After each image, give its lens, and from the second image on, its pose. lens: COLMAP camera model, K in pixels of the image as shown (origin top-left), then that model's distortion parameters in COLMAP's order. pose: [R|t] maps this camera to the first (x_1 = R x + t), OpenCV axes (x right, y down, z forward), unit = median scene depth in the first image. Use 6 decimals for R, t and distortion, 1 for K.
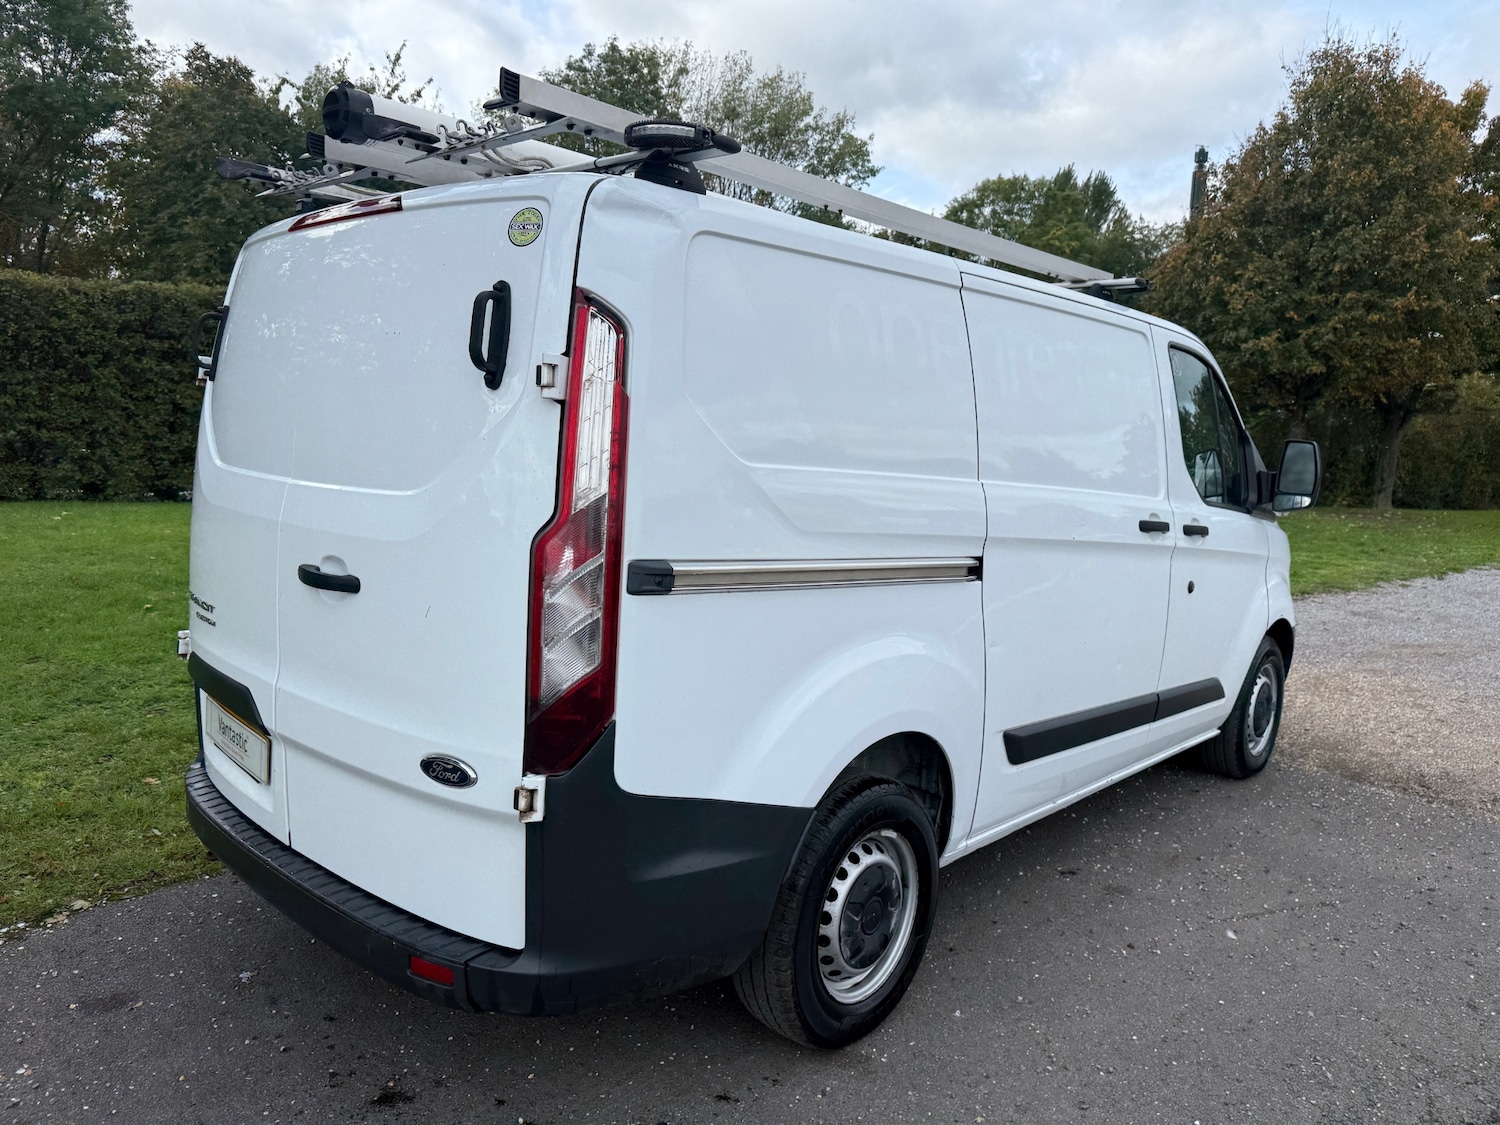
lens RADIAL K [[1049.4, 0, 750.3], [0, 1049.4, 553.9], [0, 0, 1]] dist [0.021284, -0.023351]
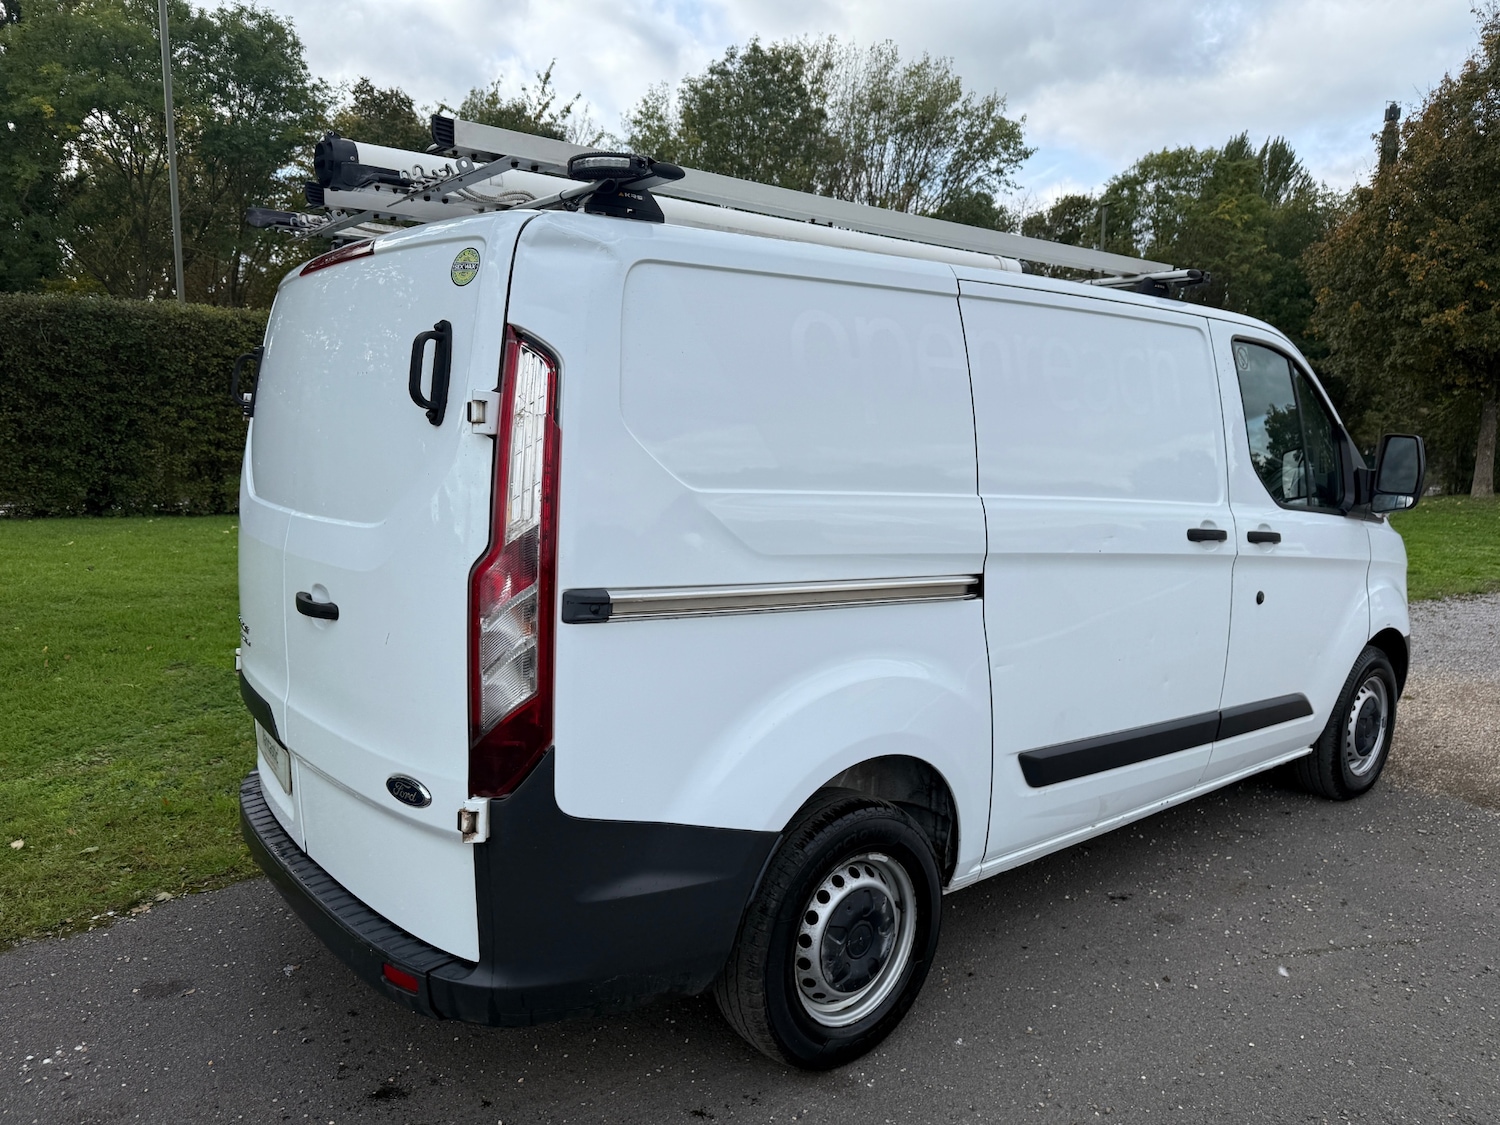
lens RADIAL K [[1049.4, 0, 748.6], [0, 1049.4, 571.0], [0, 0, 1]] dist [0.021284, -0.023351]
pose [[0.988746, -0.010346, -0.149245, 0.137366], [0.012976, 0.999777, 0.016662, -0.017146], [0.149040, -0.018411, 0.988660, 0.010713]]
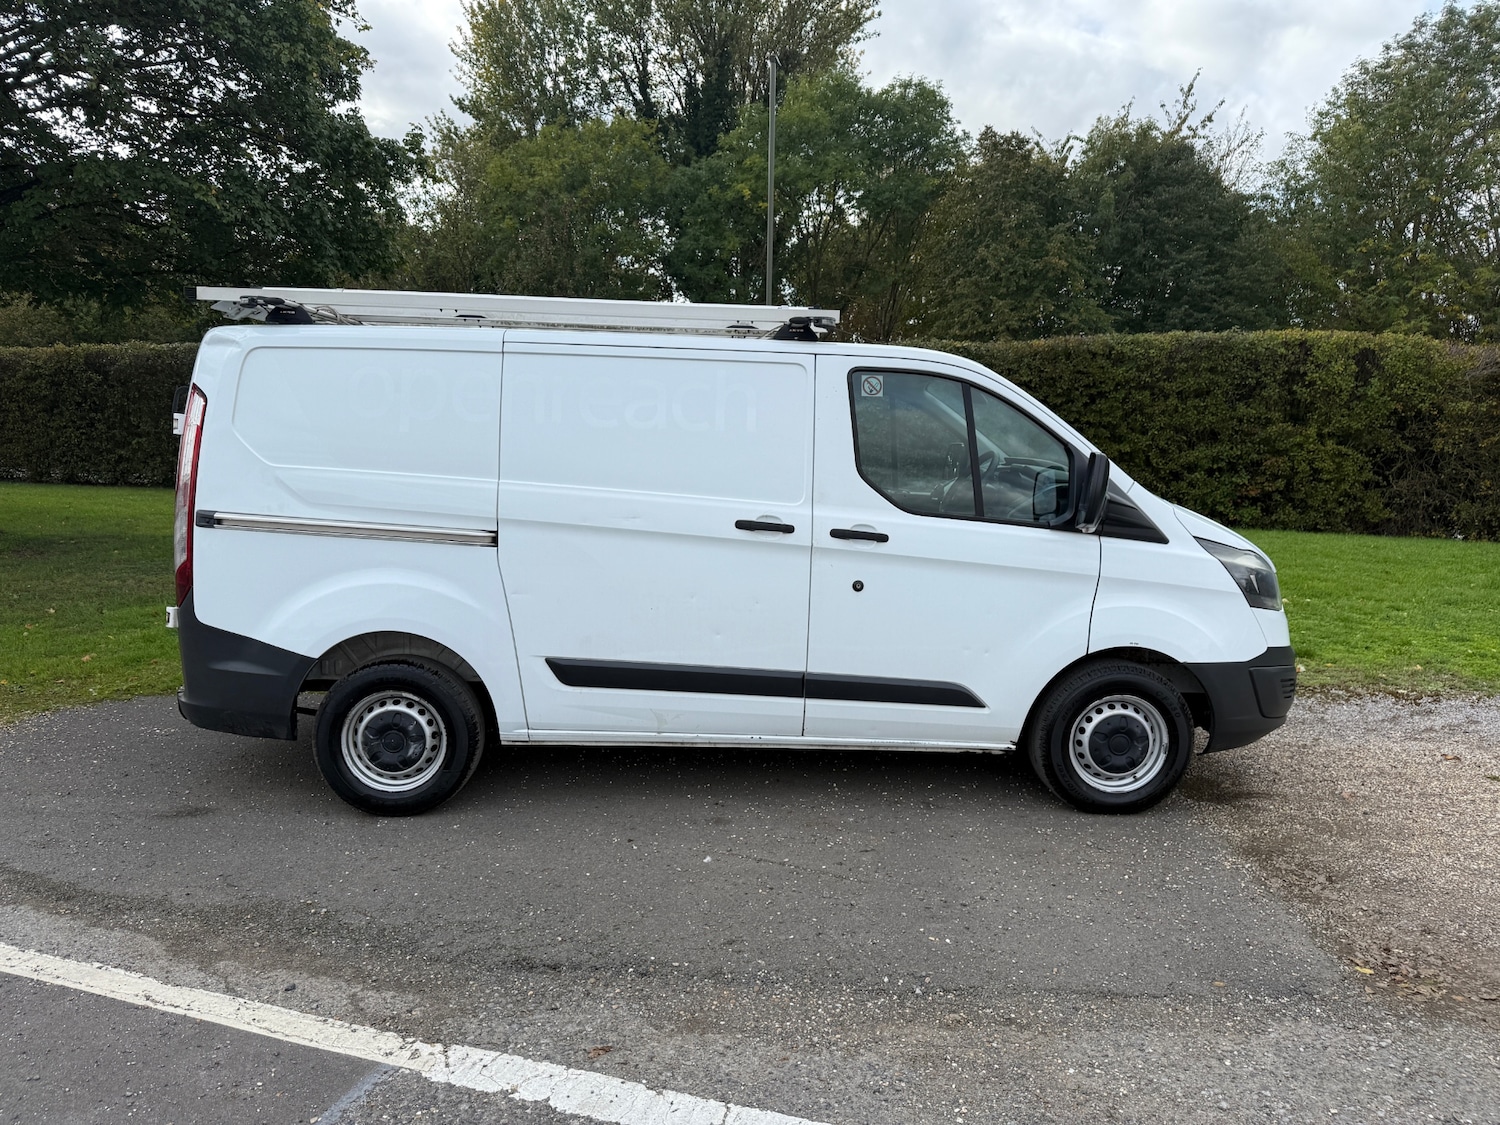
lens RADIAL K [[1049.4, 0, 748.6], [0, 1049.4, 559.4], [0, 0, 1]] dist [0.021284, -0.023351]
pose [[0.715124, 0.057181, -0.696655, 1.379960], [-0.073491, 0.997275, 0.006416, 0.006200], [0.695123, 0.046609, 0.717378, 0.160636]]
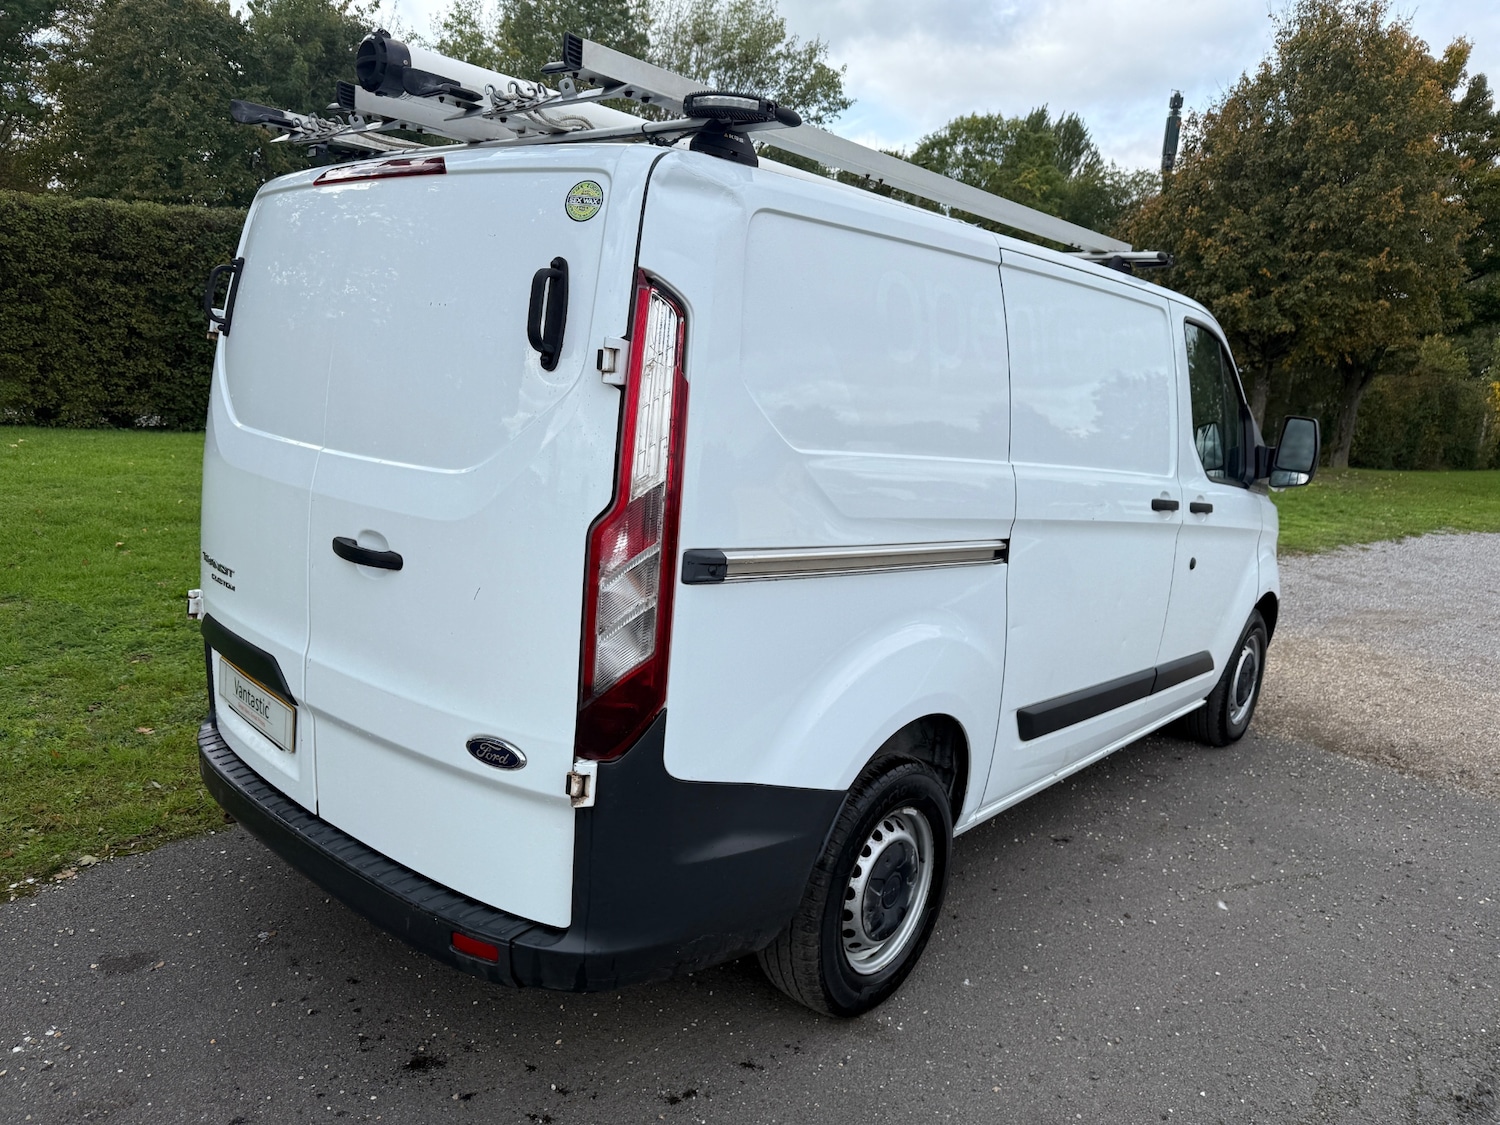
lens RADIAL K [[1049.4, 0, 737.4], [0, 1049.4, 561.4], [0, 0, 1]] dist [0.021284, -0.023351]
pose [[0.999204, 0.024918, 0.031142, -0.061610], [-0.026901, 0.997526, 0.064941, -0.030637], [-0.029447, -0.065727, 0.997403, 0.006973]]
